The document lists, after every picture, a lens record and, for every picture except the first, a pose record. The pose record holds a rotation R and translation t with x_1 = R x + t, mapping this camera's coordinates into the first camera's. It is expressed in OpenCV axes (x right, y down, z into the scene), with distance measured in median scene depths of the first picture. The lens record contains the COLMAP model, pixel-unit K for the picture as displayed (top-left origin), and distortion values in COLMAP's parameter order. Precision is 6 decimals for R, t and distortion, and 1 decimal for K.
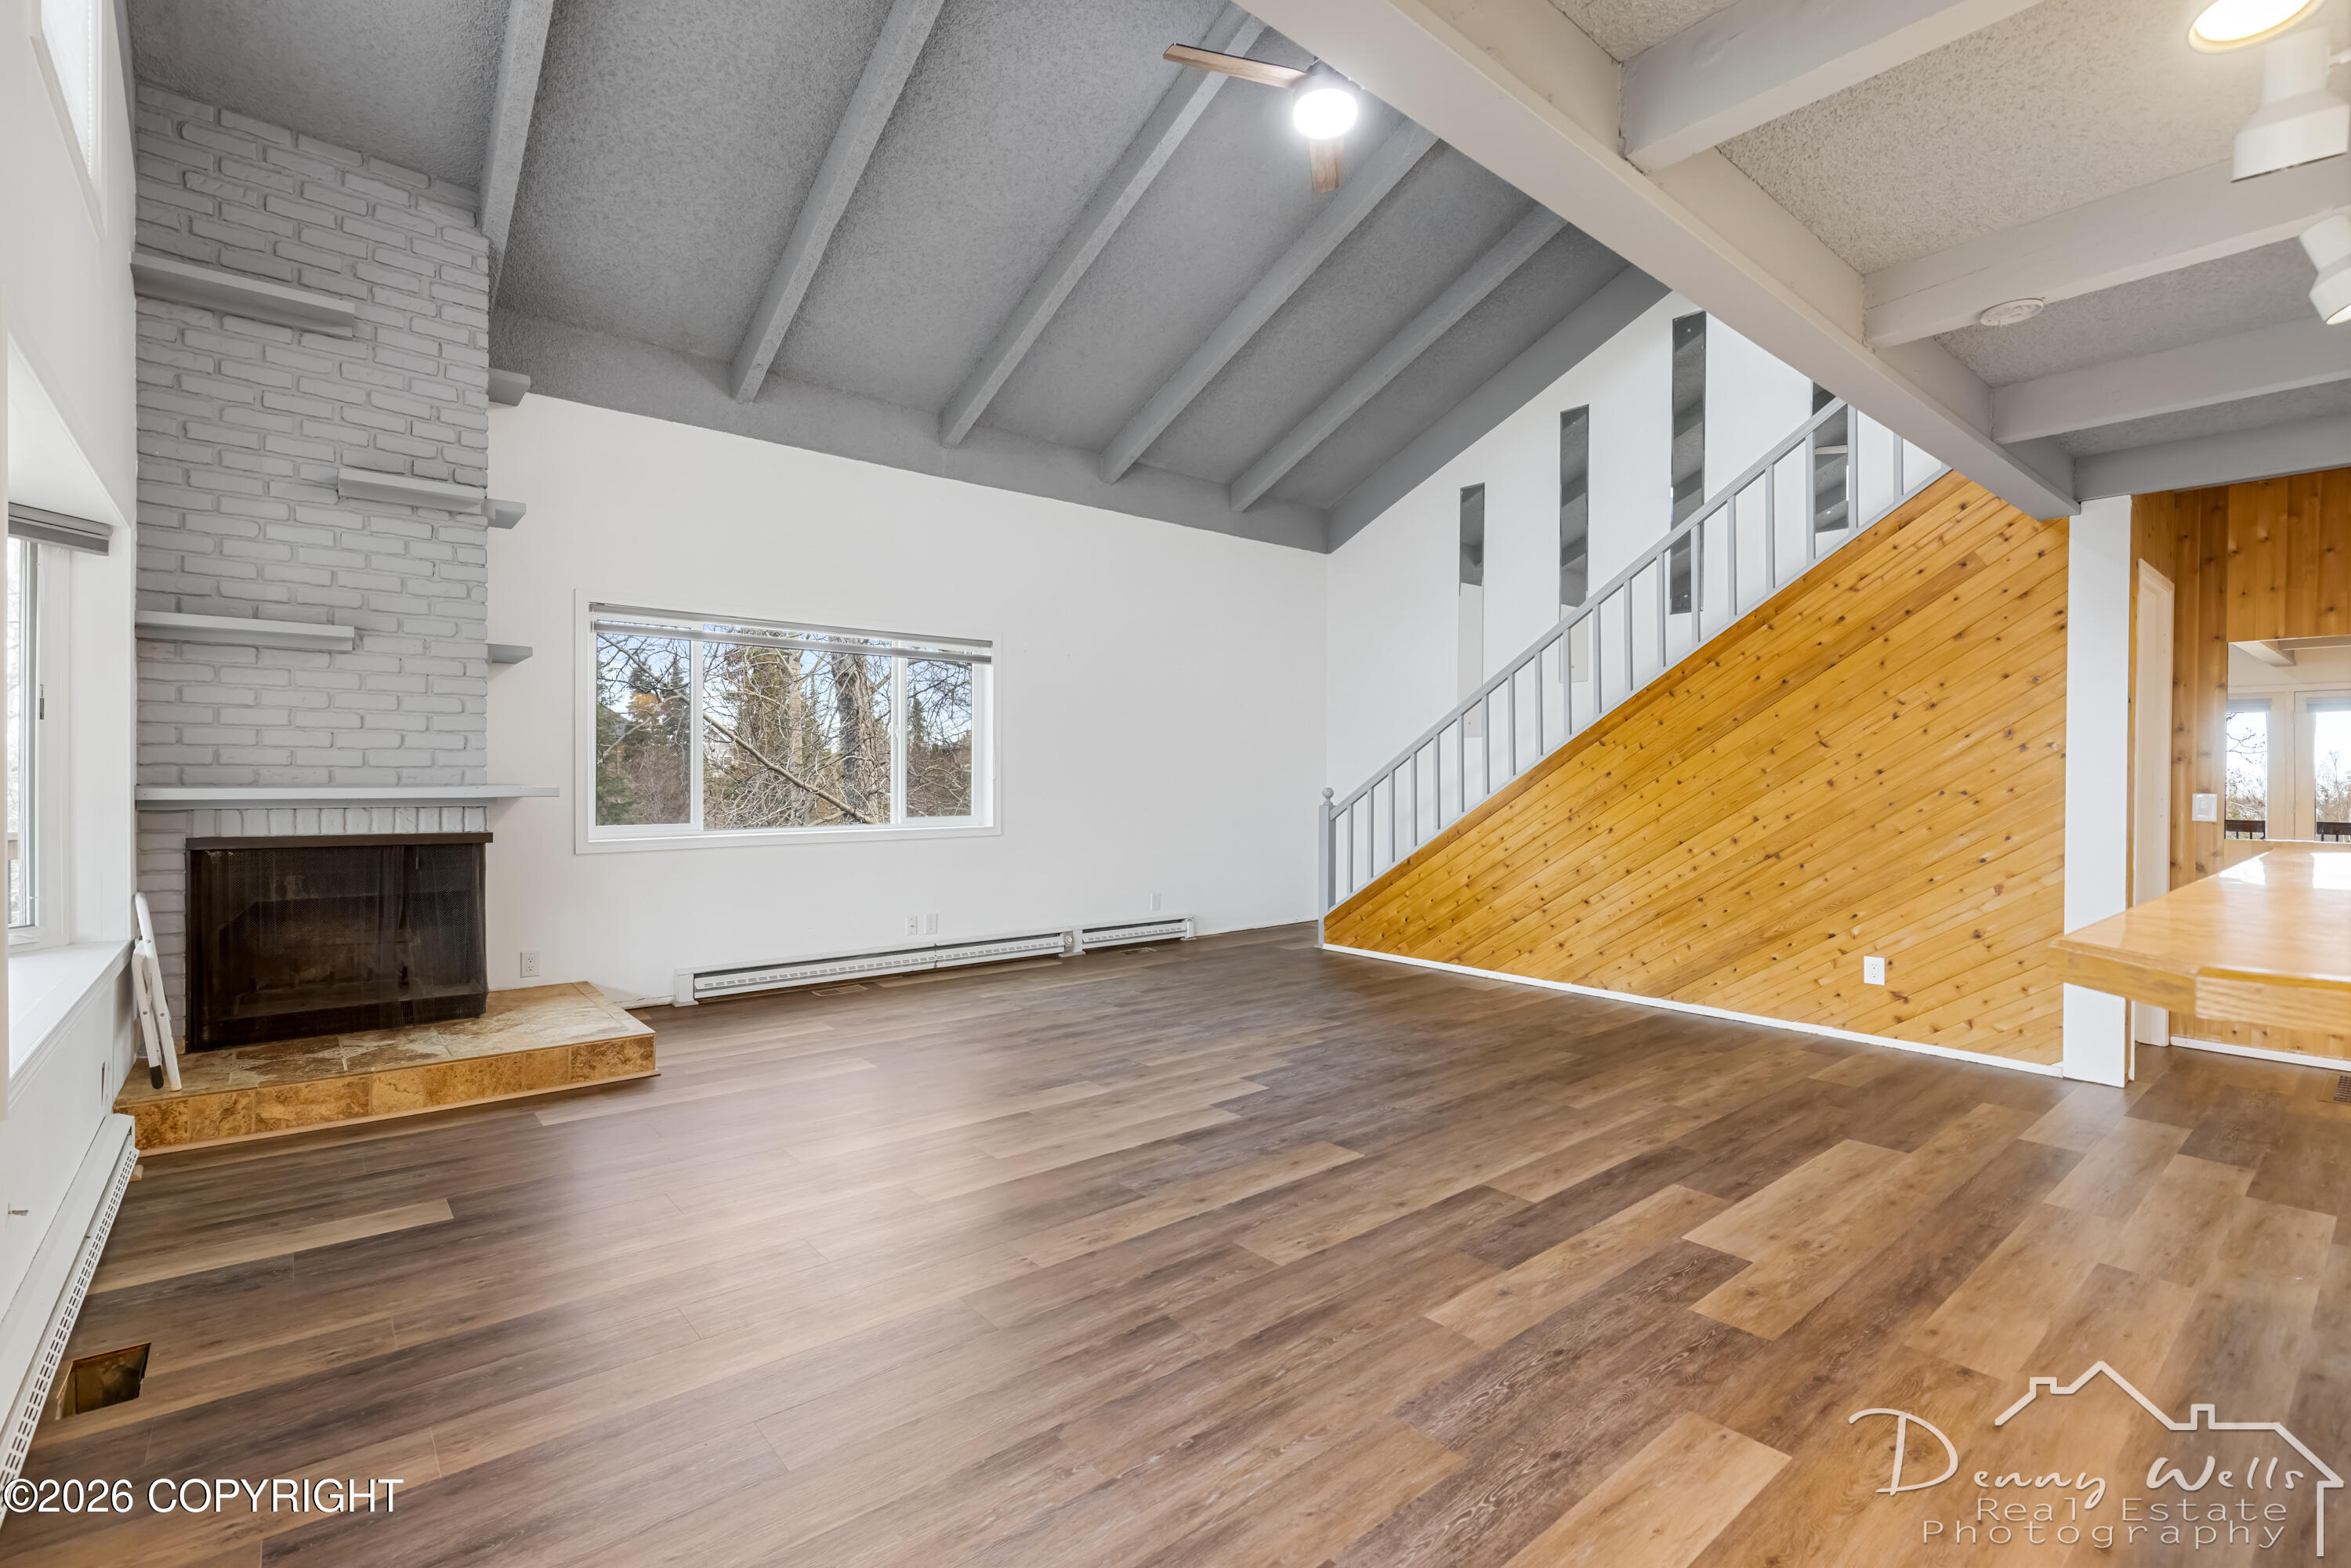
lens RADIAL K [[1043.3, 0, 1144.1], [0, 1043.3, 785.8], [0, 0, 1]] dist [0.003440, -0.001400]
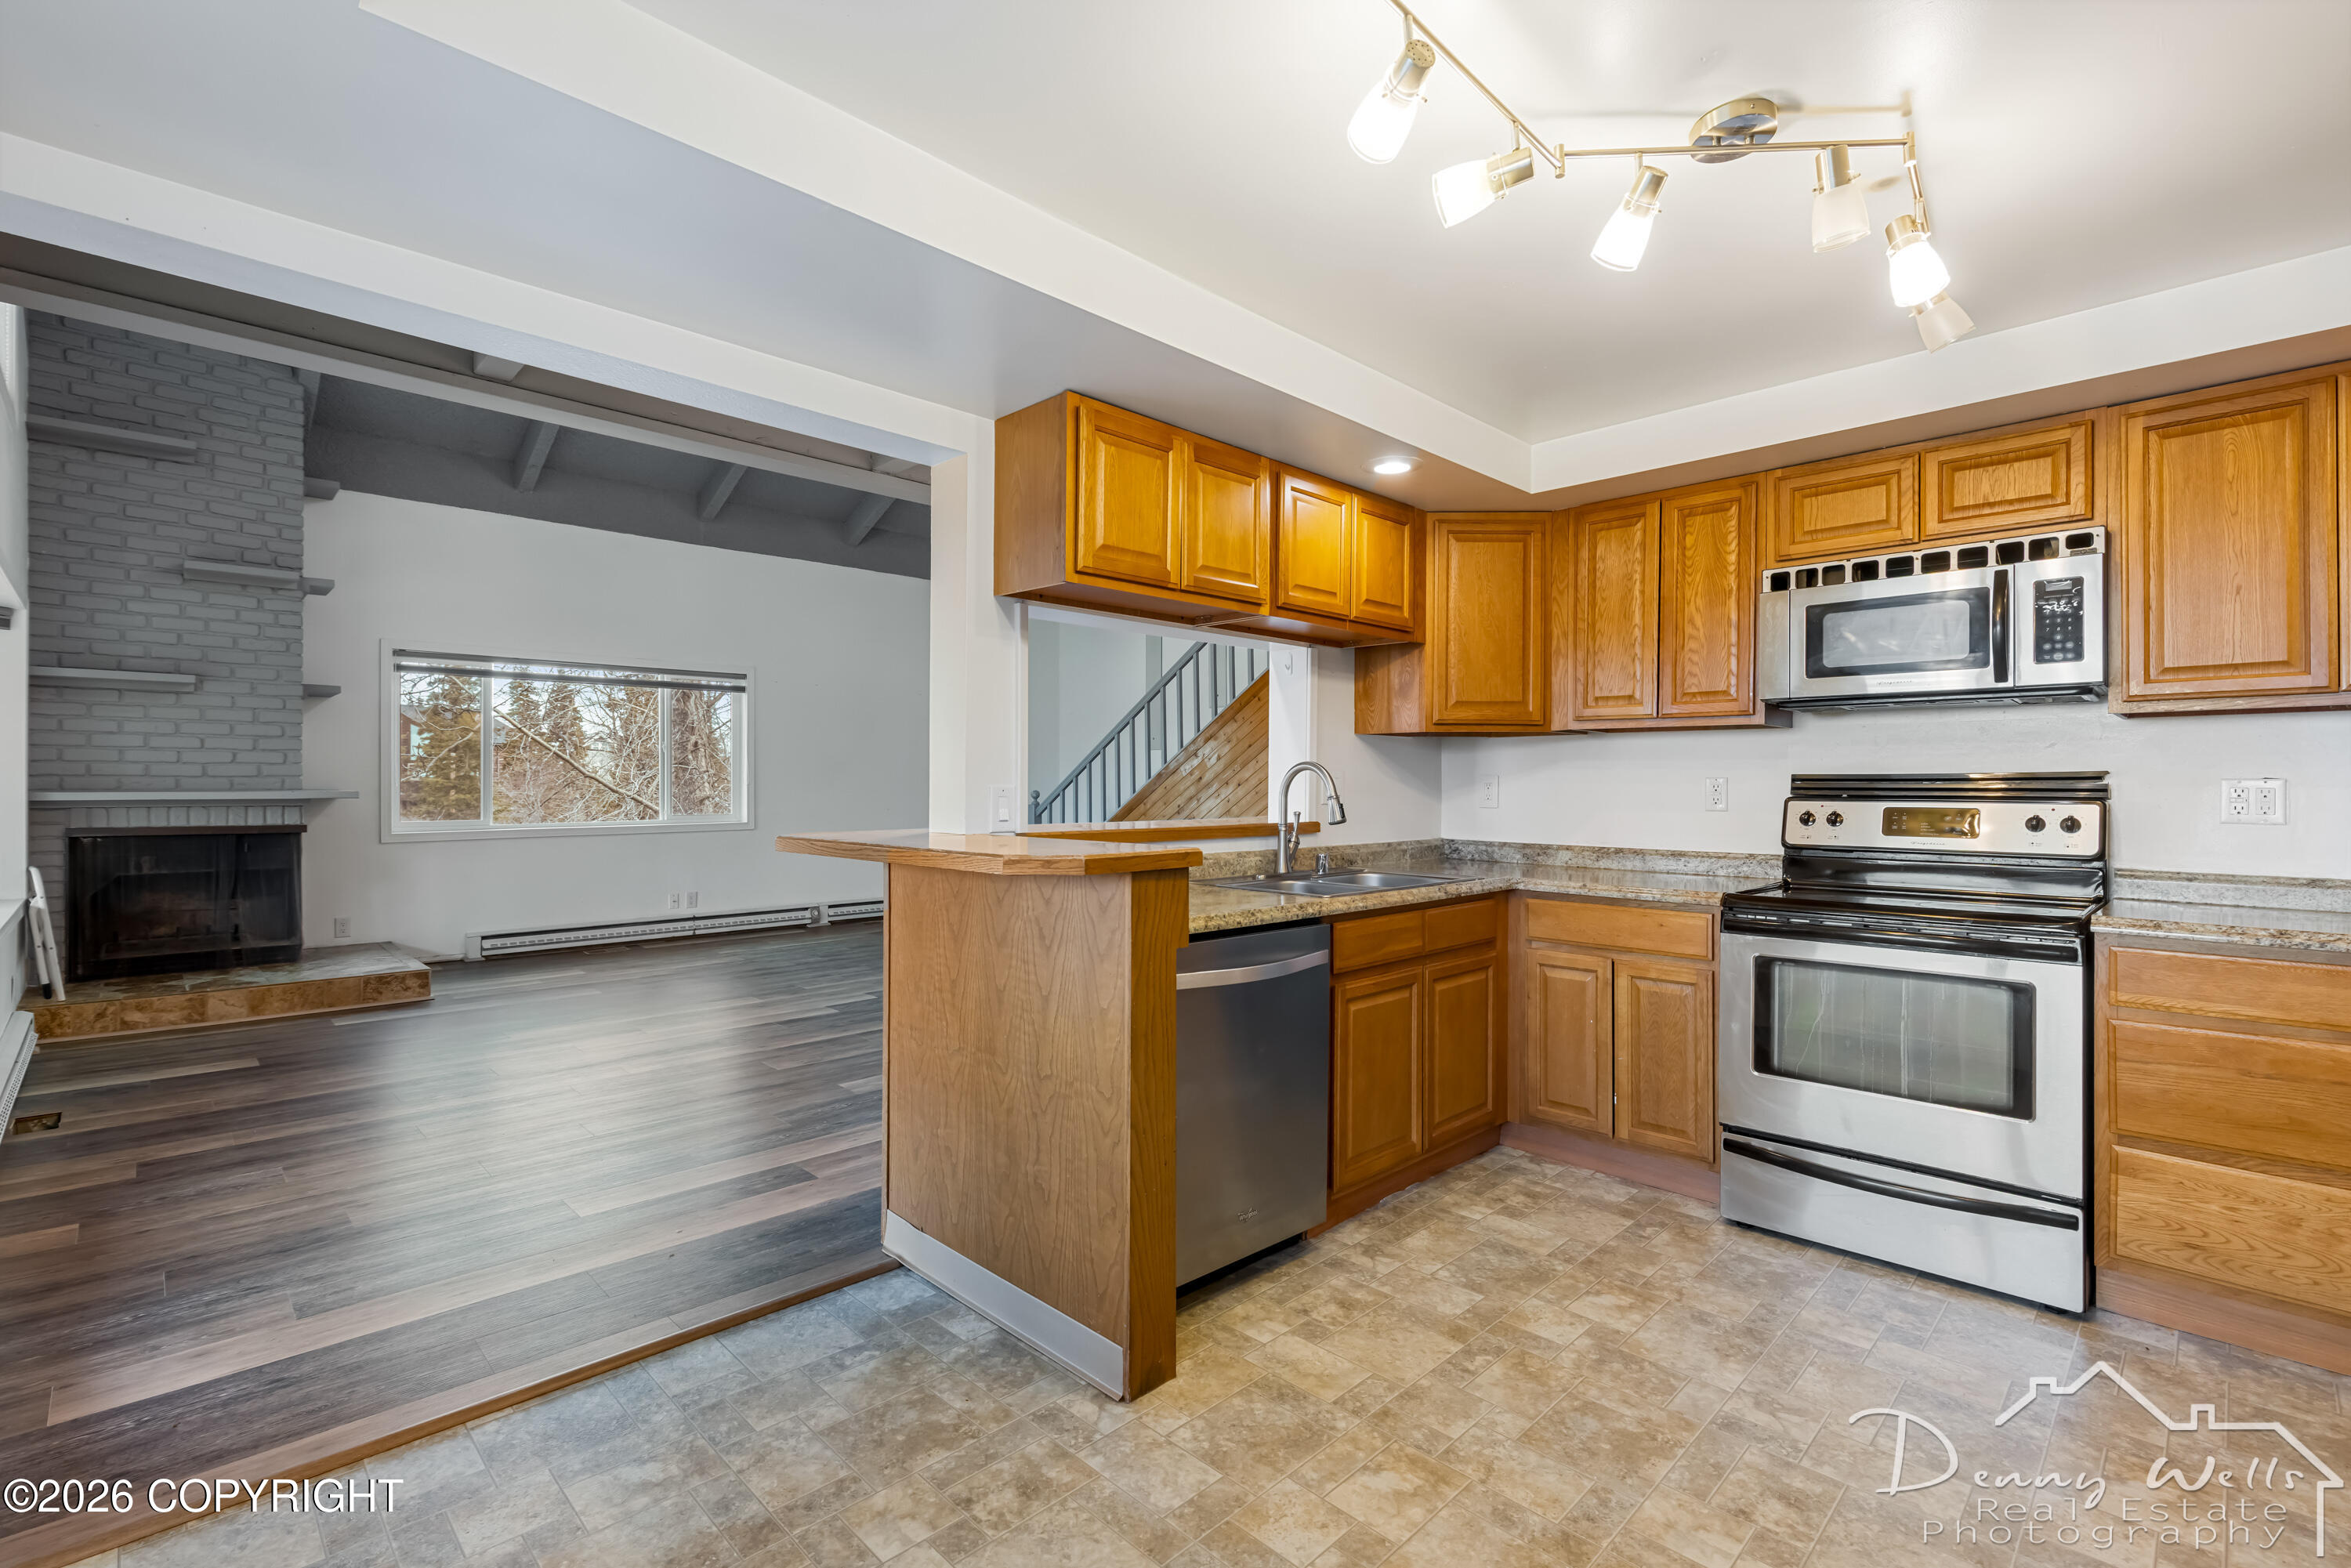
lens RADIAL K [[1043.3, 0, 1145.8], [0, 1043.3, 785.0], [0, 0, 1]] dist [0.003440, -0.001400]
pose [[0.996623, -0.004386, 0.081998, 0.369487], [0.004960, 0.999965, -0.006803, 0.008257], [-0.081965, 0.007187, 0.996609, -0.463387]]
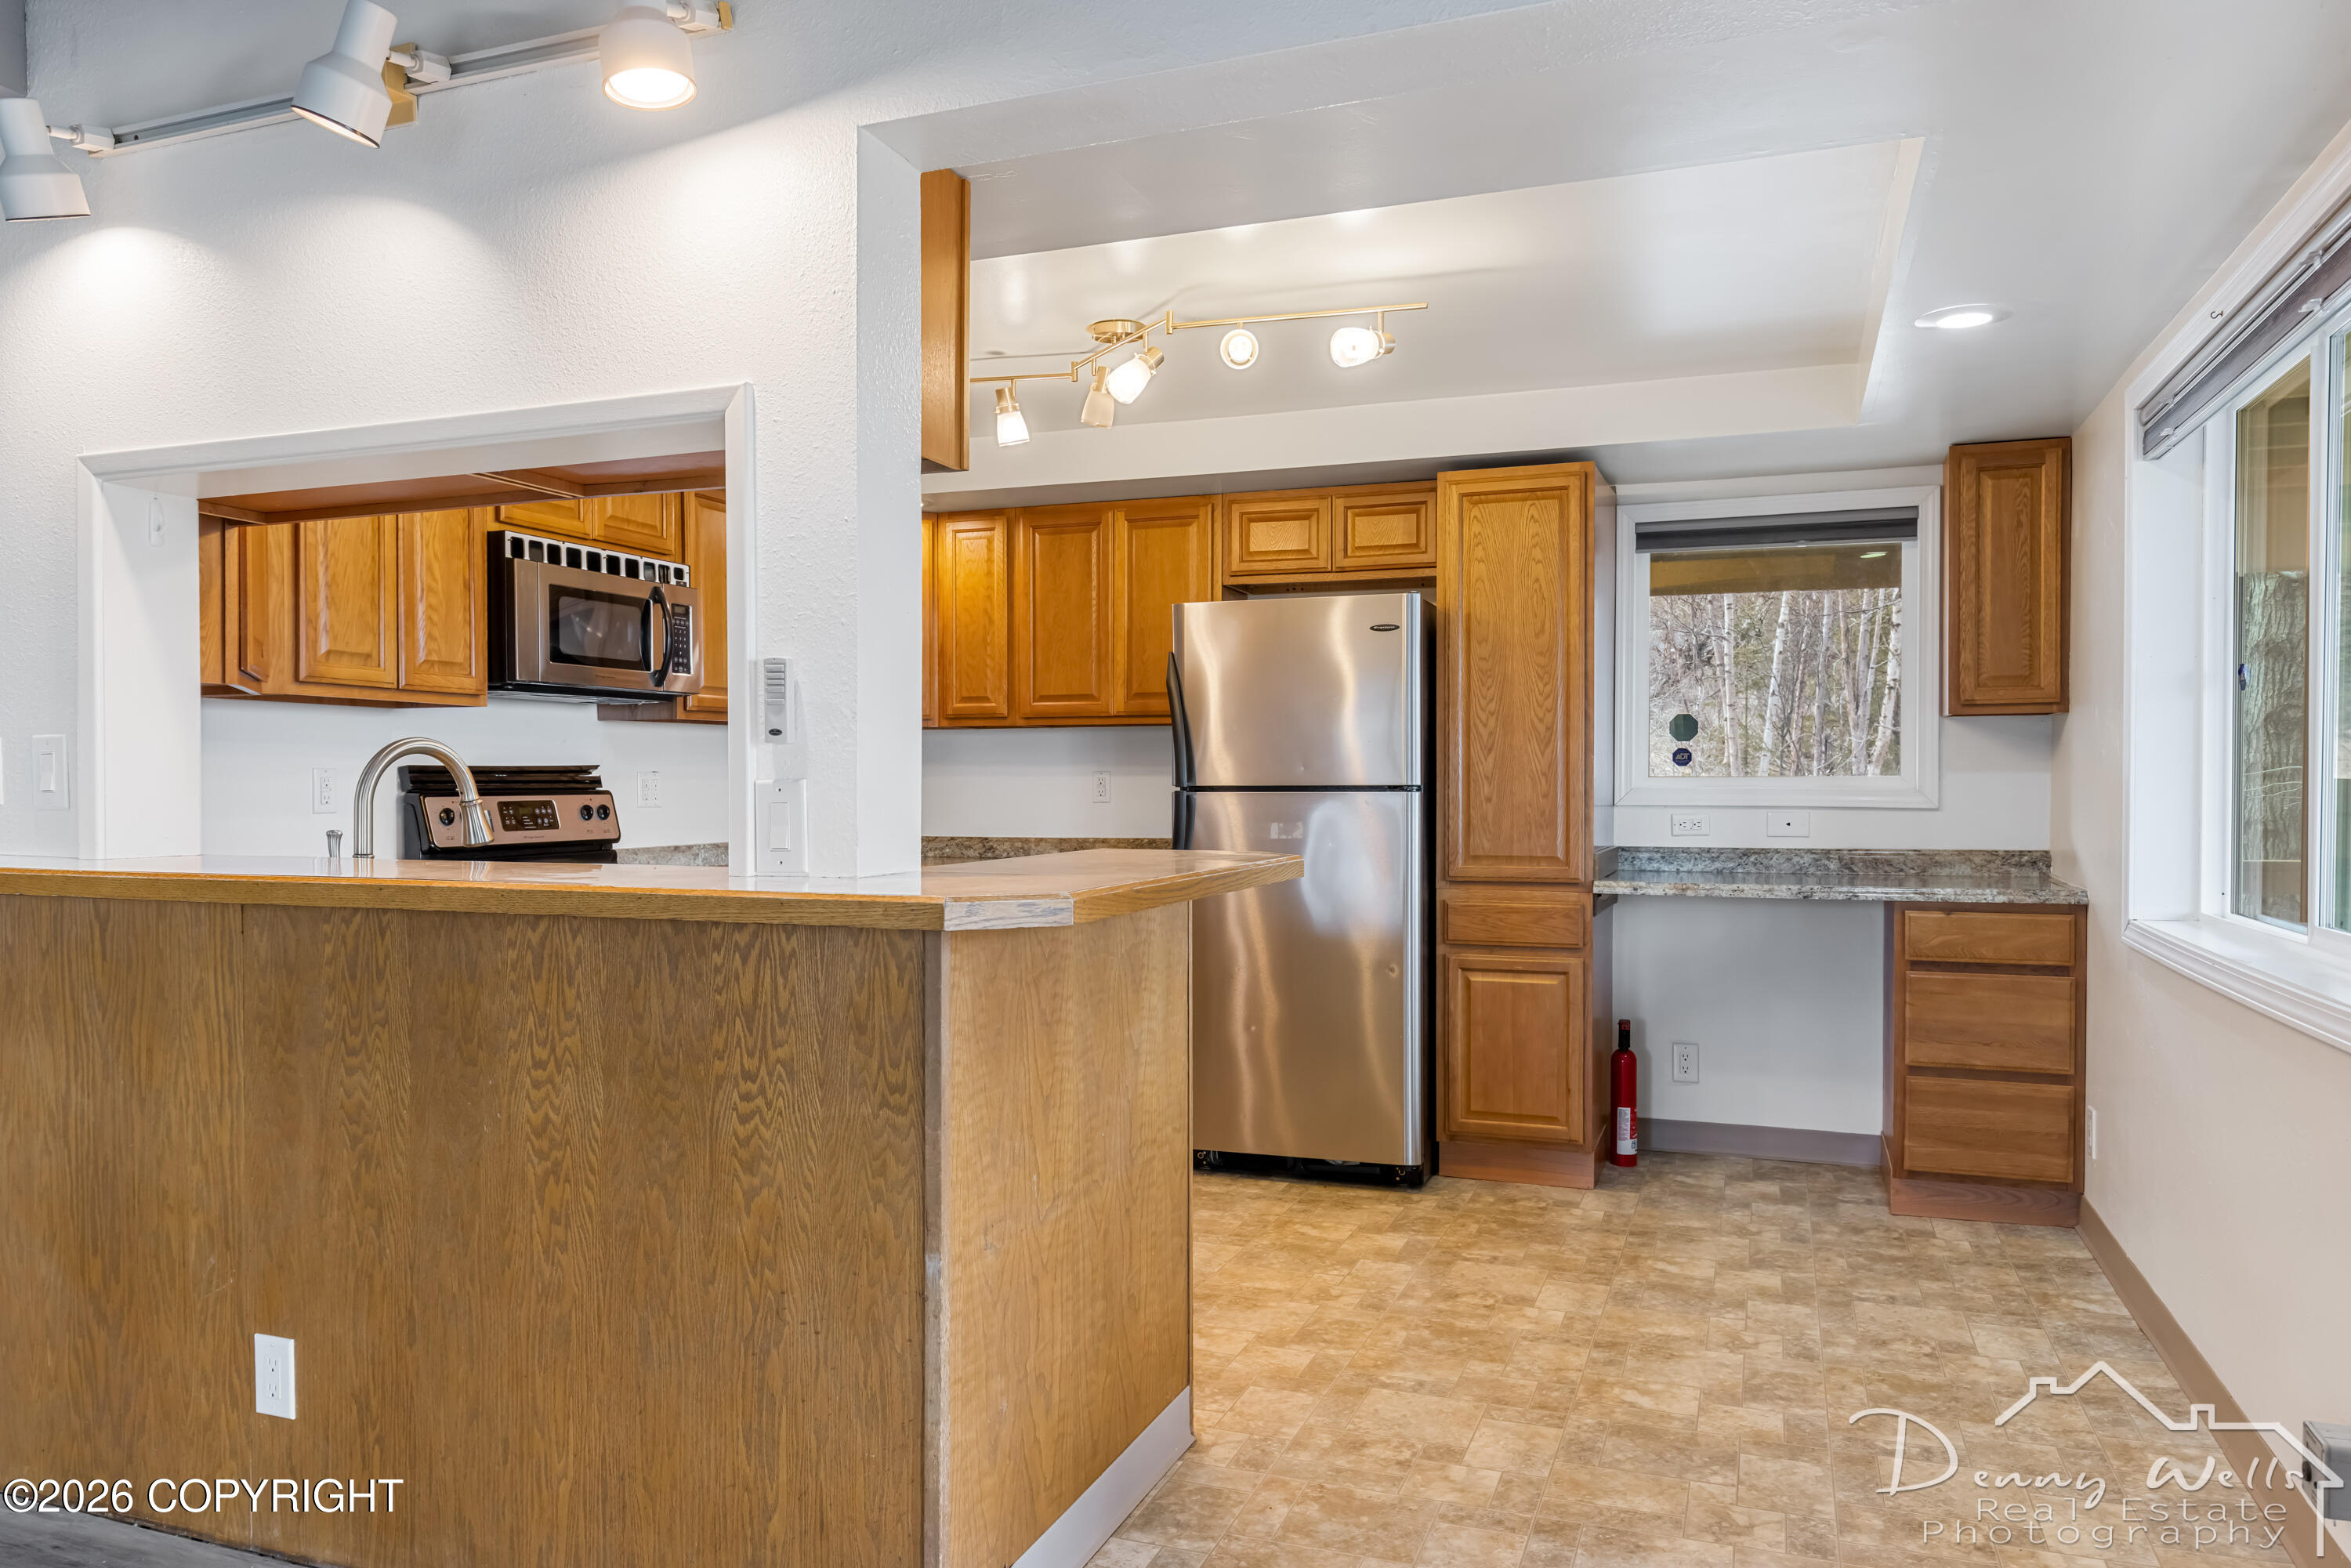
lens RADIAL K [[1567.2, 0, 1201.8], [0, 1567.2, 801.4], [0, 0, 1]] dist [-0.010470, -0.007945]
pose [[-0.523012, -0.020596, 0.852076, -0.181685], [0.003703, 0.999644, 0.026435, -0.004144], [-0.852317, 0.016981, -0.522750, 0.373610]]
